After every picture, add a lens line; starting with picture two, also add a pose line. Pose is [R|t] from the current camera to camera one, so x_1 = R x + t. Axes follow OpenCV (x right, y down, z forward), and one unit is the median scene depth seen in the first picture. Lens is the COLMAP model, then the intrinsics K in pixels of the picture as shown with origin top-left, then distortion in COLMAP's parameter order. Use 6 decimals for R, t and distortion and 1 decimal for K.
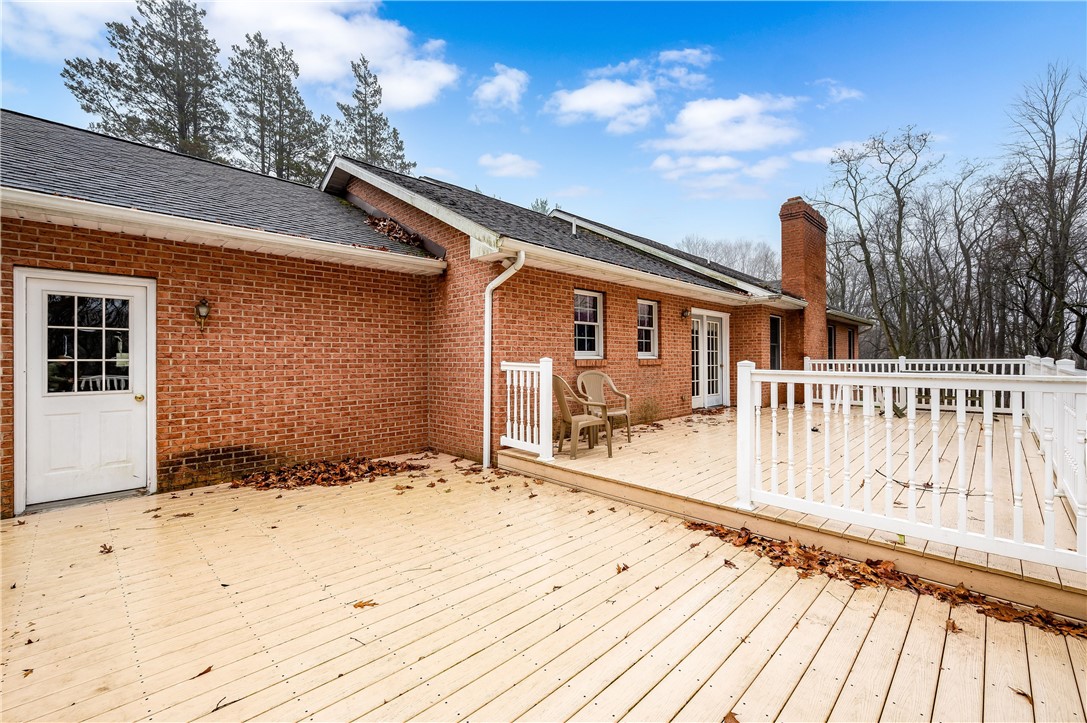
lens RADIAL K [[457.6, 0, 547.0], [0, 457.6, 361.9], [0, 0, 1]] dist [-0.000762, -0.000302]
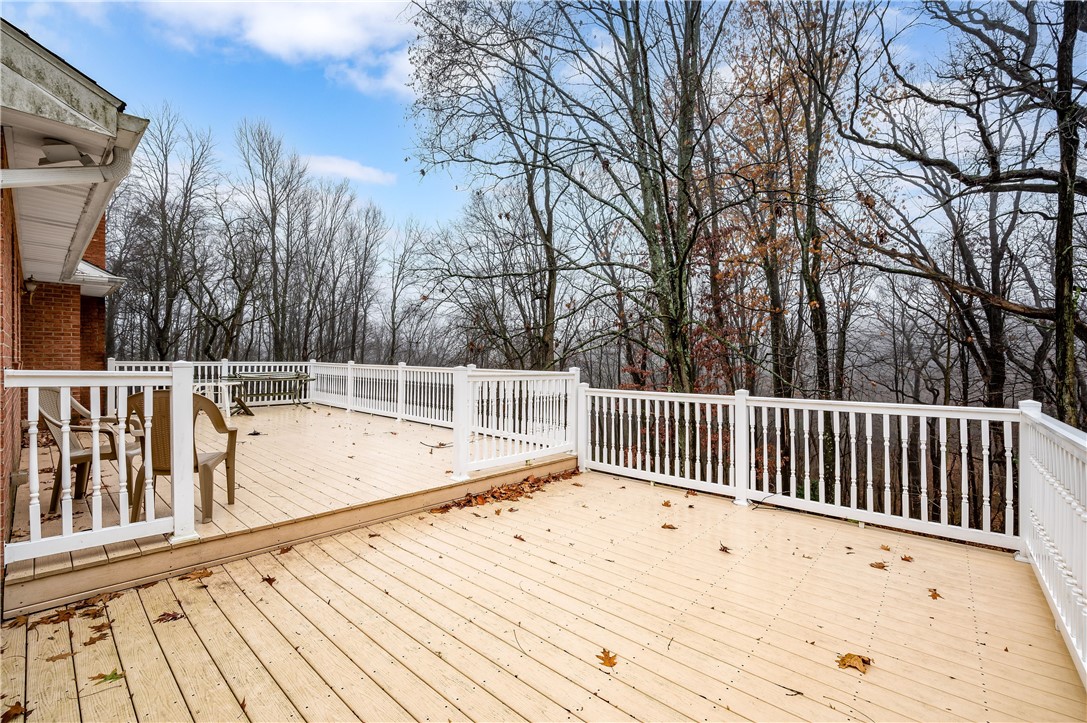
lens RADIAL K [[457.6, 0, 547.0], [0, 457.6, 361.9], [0, 0, 1]] dist [-0.000762, -0.000302]
pose [[-0.050306, -0.002888, 0.998730, -0.815983], [-0.009214, 0.999955, 0.002428, -0.023812], [-0.998691, -0.009080, -0.050330, 0.751769]]
